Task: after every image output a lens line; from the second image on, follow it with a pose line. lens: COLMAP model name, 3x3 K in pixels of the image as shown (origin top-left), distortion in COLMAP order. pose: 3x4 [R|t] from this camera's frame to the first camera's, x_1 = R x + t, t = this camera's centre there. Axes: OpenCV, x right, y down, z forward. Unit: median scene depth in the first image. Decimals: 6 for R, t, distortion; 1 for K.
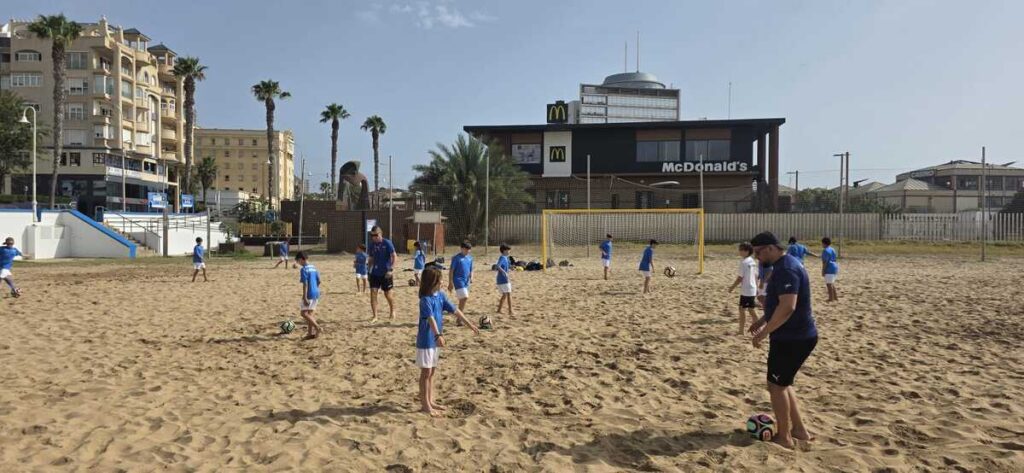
lens RADIAL K [[682.2, 0, 513.1], [0, 682.2, 235.7], [0, 0, 1]] dist [0.031089, -0.030188]
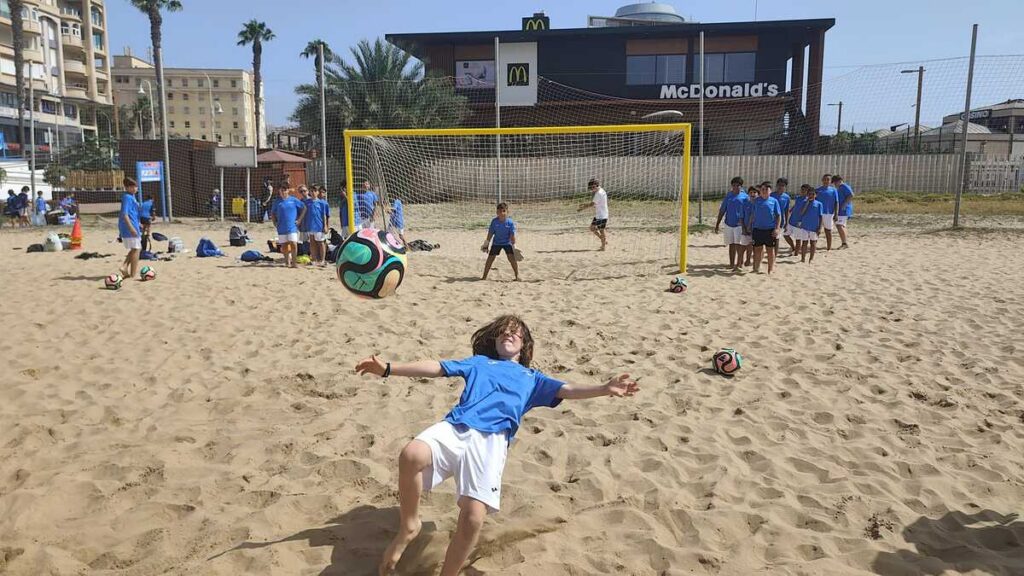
lens RADIAL K [[717.5, 0, 509.3], [0, 717.5, 288.5], [0, 0, 1]] dist [-0.016479, 0.008209]
pose [[0.999899, -0.000935, -0.014195, 0.046287], [0.002895, 0.990332, 0.138688, 0.000292], [0.013928, -0.138715, 0.990234, 0.146962]]
